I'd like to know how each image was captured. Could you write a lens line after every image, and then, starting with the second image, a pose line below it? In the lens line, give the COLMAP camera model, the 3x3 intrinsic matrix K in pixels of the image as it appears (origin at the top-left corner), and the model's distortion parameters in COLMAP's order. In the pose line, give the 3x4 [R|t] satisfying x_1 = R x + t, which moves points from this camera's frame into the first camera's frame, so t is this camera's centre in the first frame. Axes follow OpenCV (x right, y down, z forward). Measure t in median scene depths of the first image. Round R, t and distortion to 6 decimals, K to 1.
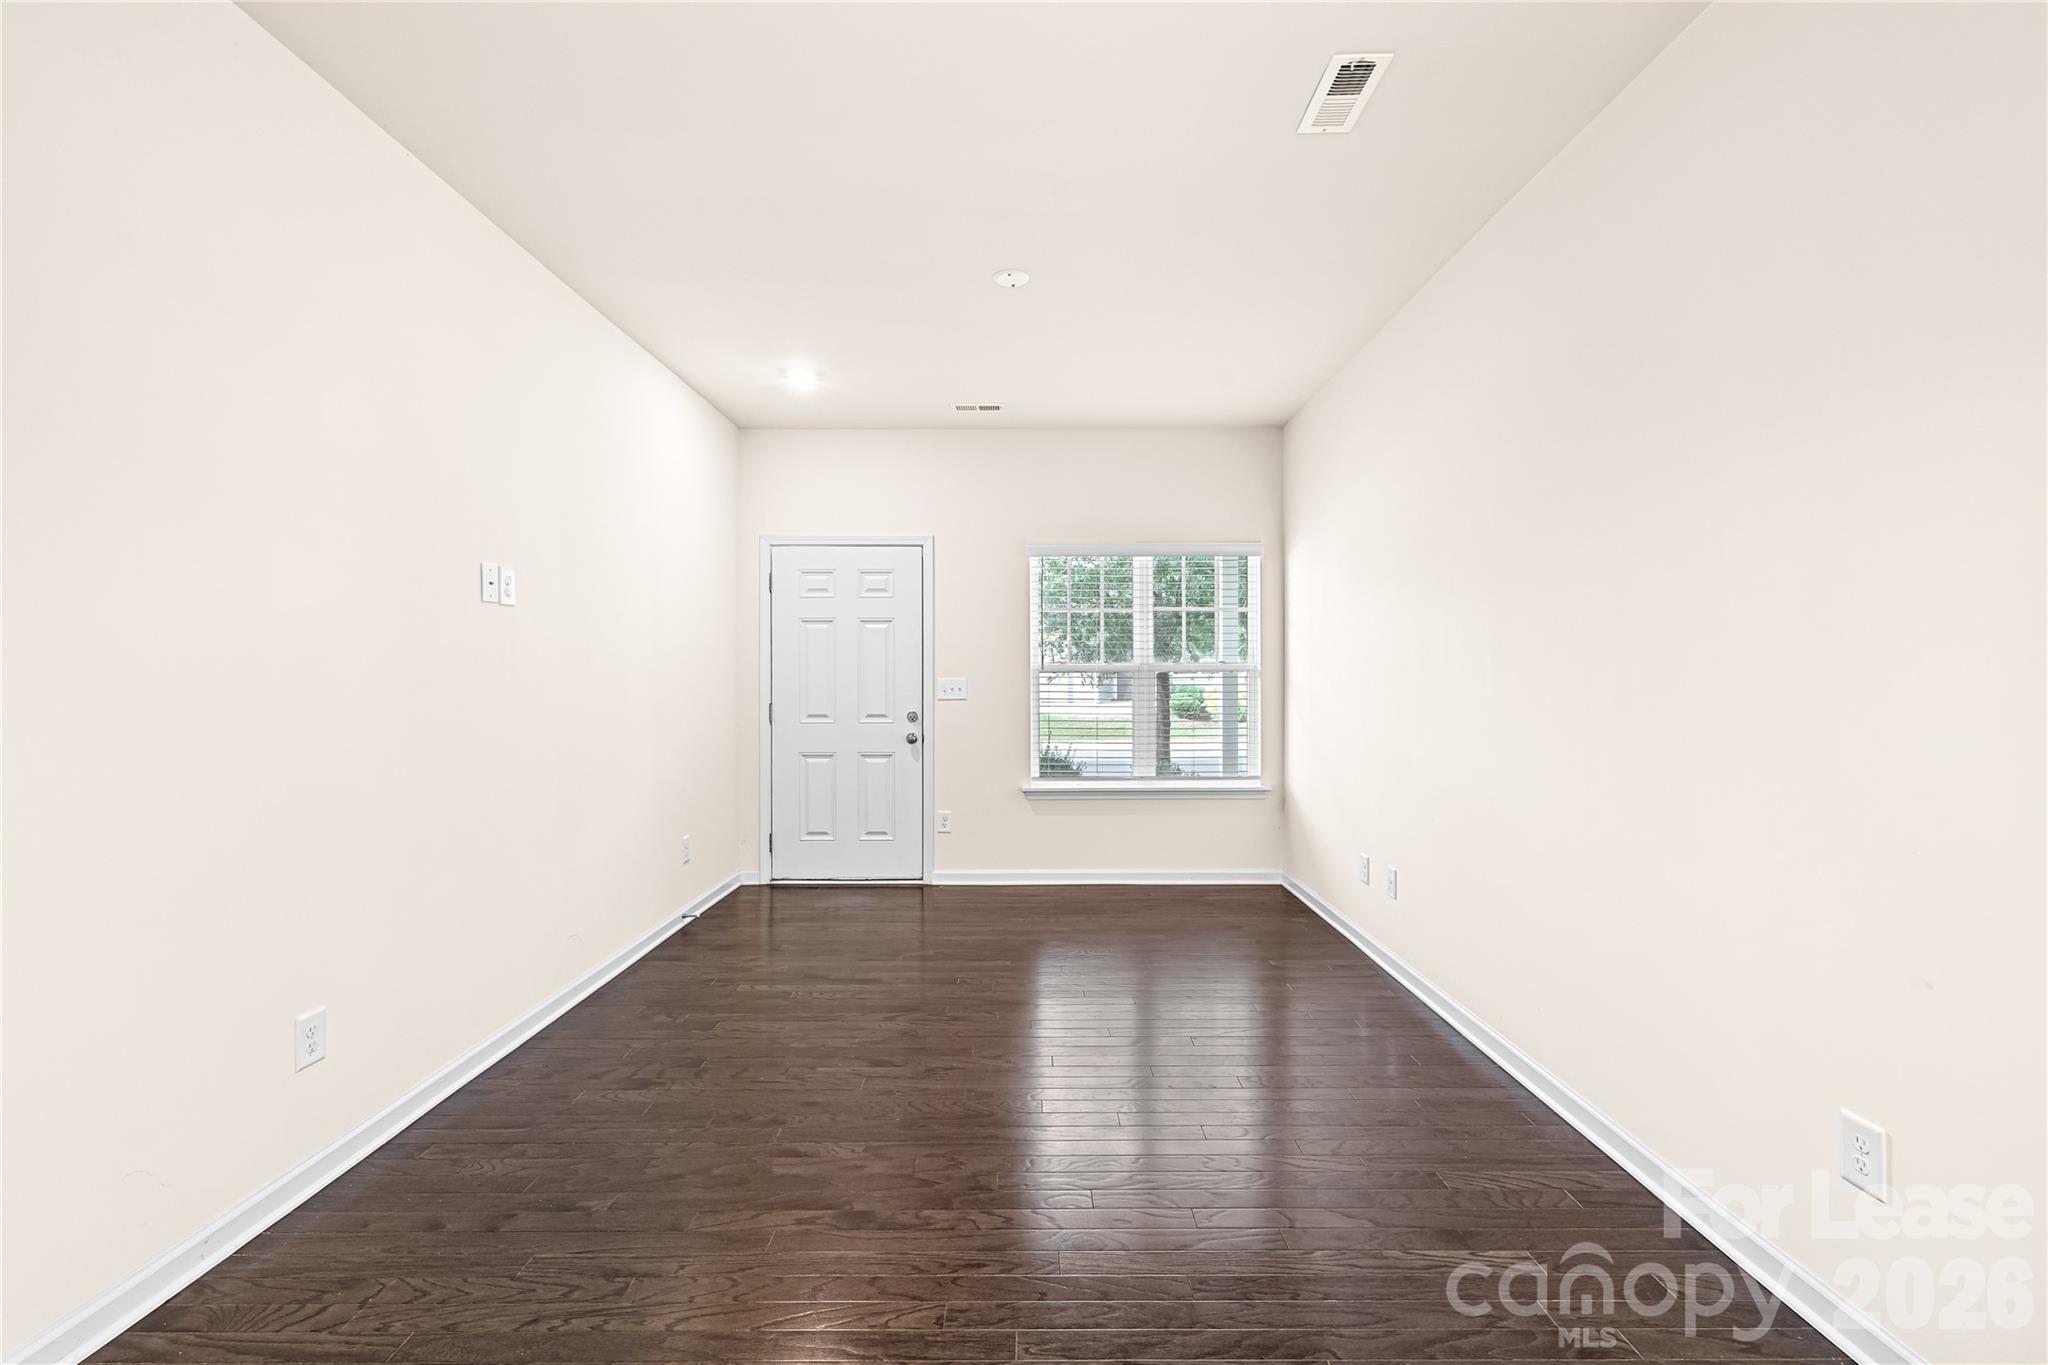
lens RADIAL K [[889.1, 0, 1038.1], [0, 889.1, 670.1], [0, 0, 1]] dist [-0.001639, 0.000422]
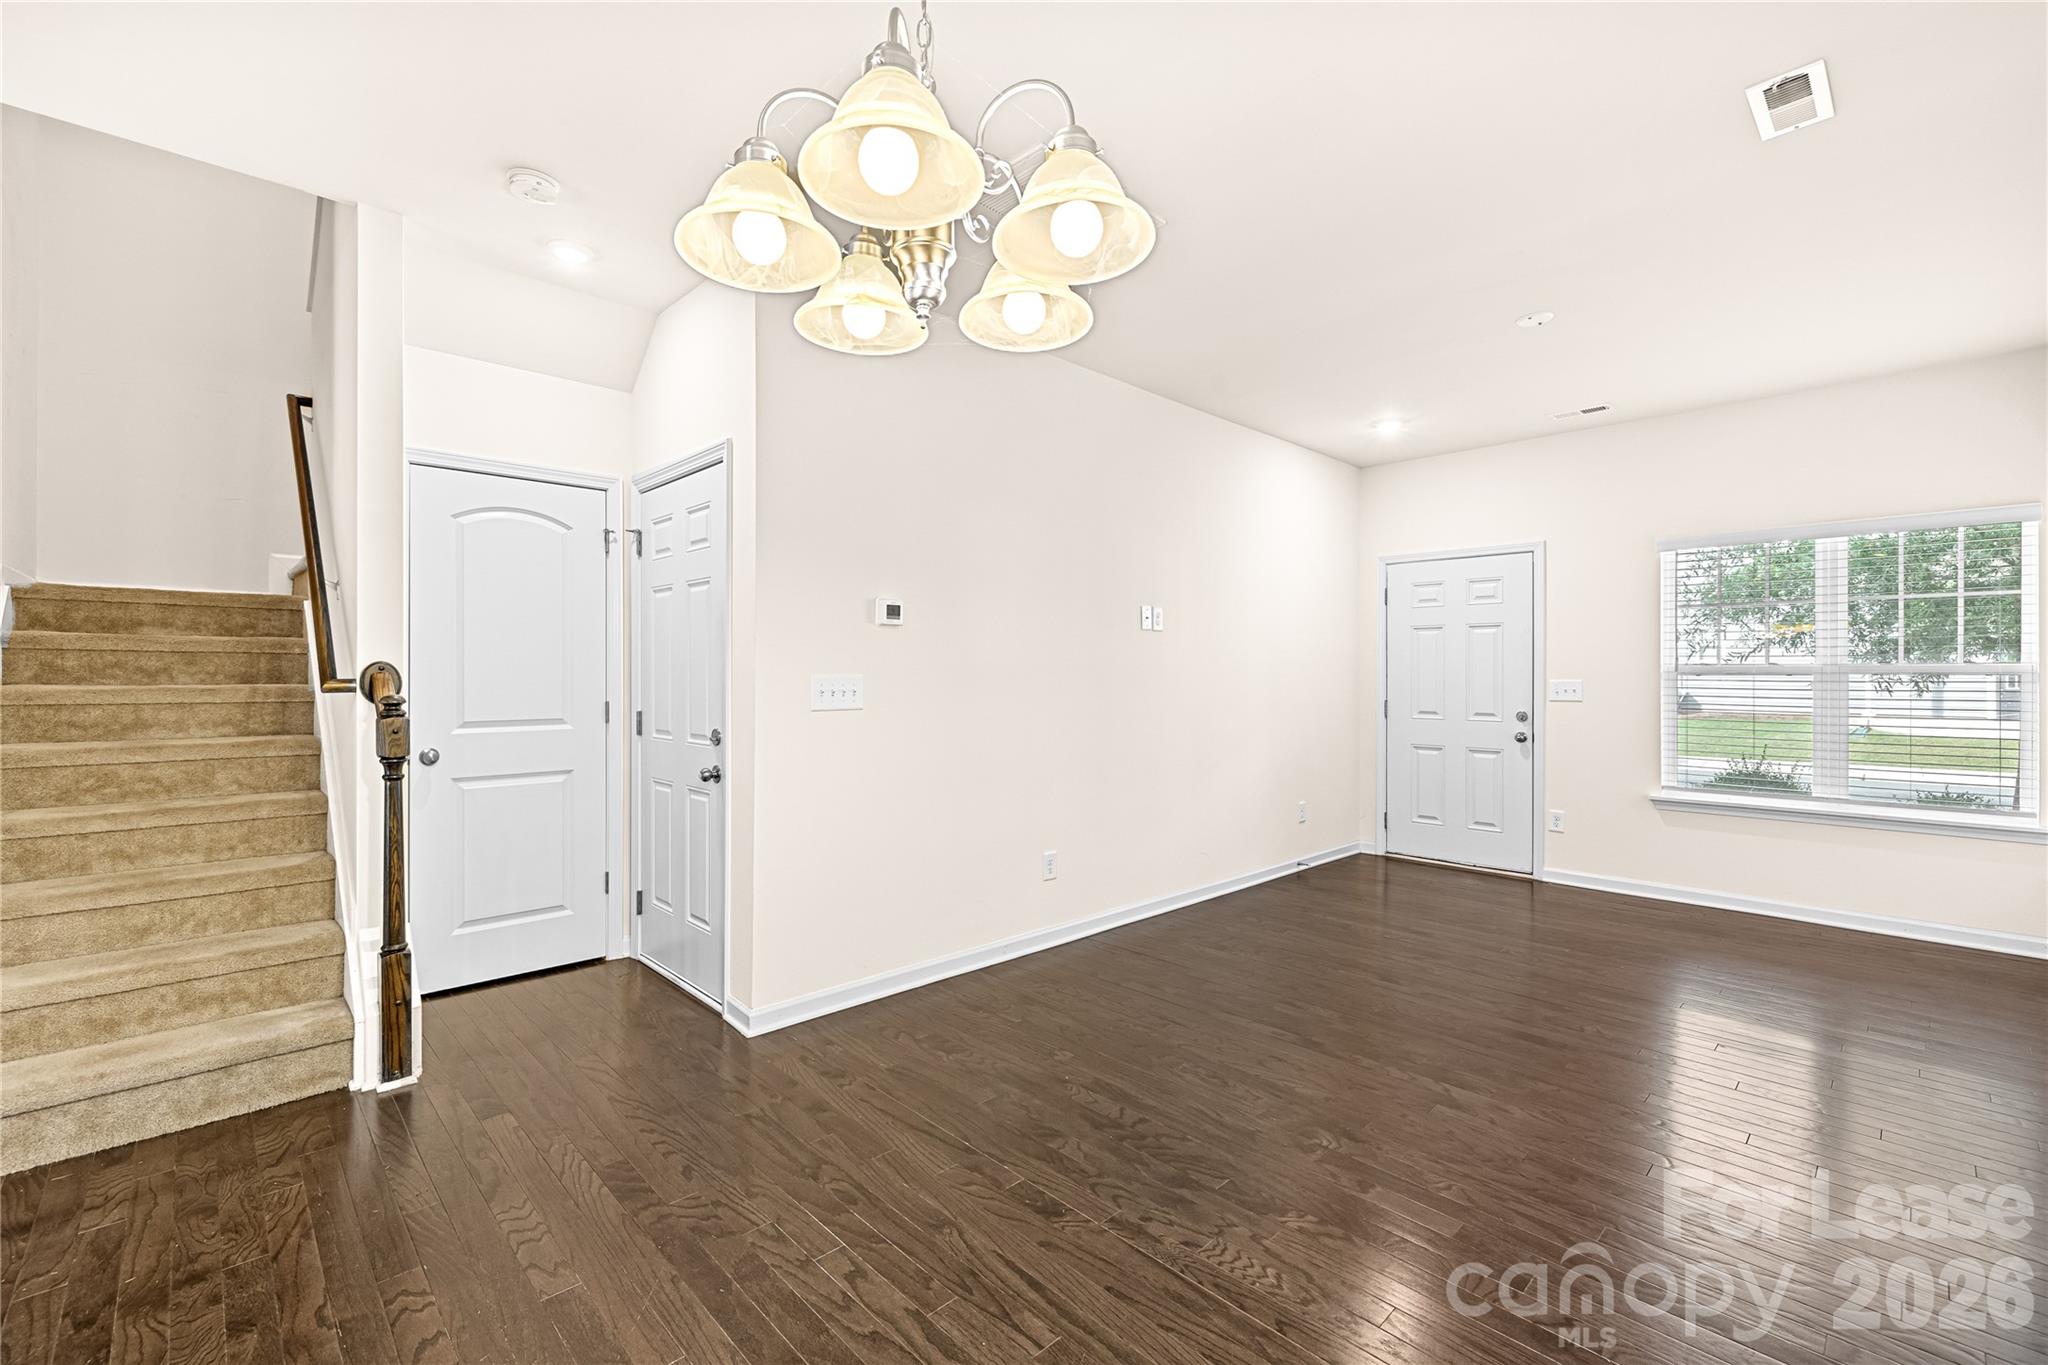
lens RADIAL K [[889.1, 0, 1026.9], [0, 889.1, 676.2], [0, 0, 1]] dist [-0.001639, 0.000422]
pose [[0.693716, 0.004802, -0.720233, 0.211887], [0.000522, 0.999974, 0.007169, -0.002845], [0.720248, -0.005349, 0.693696, -0.145719]]
